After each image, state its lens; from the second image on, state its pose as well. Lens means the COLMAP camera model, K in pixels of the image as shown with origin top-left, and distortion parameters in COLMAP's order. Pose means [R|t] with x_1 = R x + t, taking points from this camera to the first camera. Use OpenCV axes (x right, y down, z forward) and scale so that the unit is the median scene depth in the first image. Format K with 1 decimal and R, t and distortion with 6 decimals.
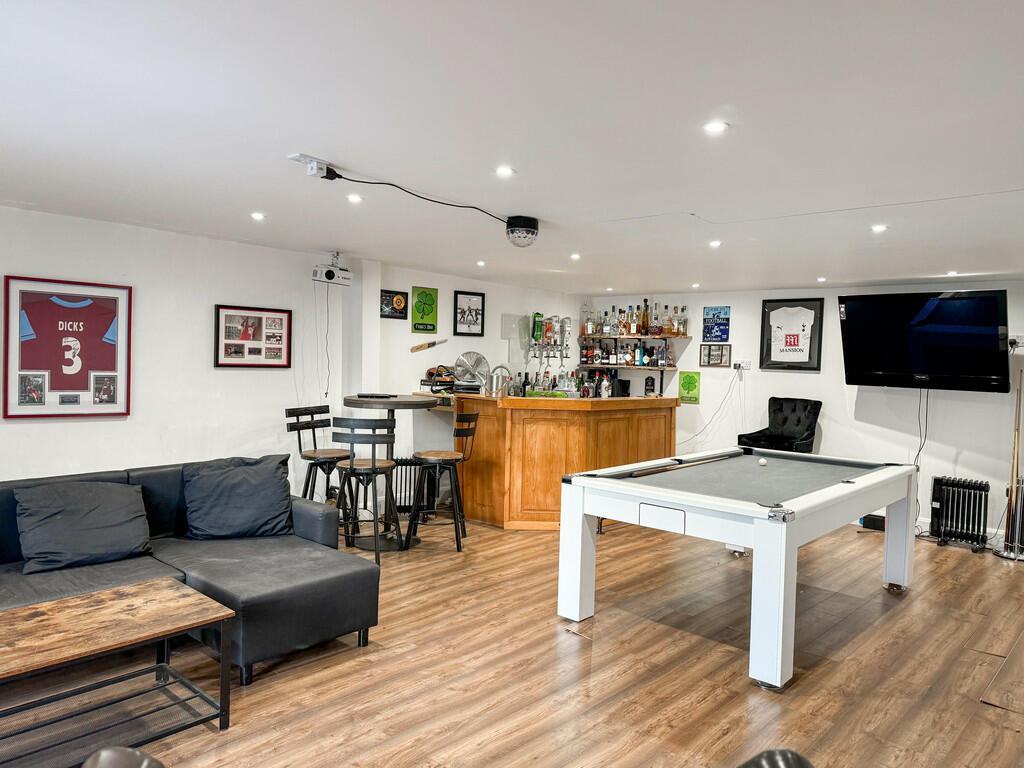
lens RADIAL K [[722.7, 0, 509.8], [0, 722.7, 391.3], [0, 0, 1]] dist [0.048892, -0.008710]
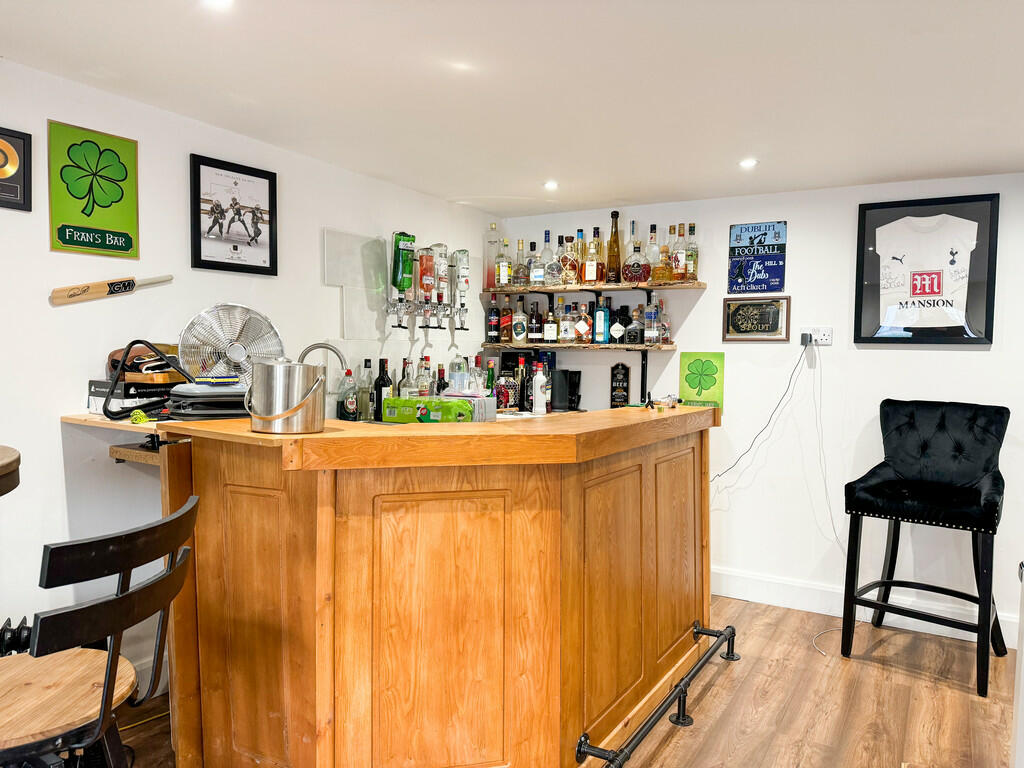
lens RADIAL K [[722.7, 0, 515.1], [0, 722.7, 388.9], [0, 0, 1]] dist [0.048892, -0.008710]
pose [[0.980085, -0.024712, 0.197035, 0.015746], [0.023064, 0.999677, 0.010656, -0.010457], [-0.197235, -0.005900, 0.980339, 0.565990]]
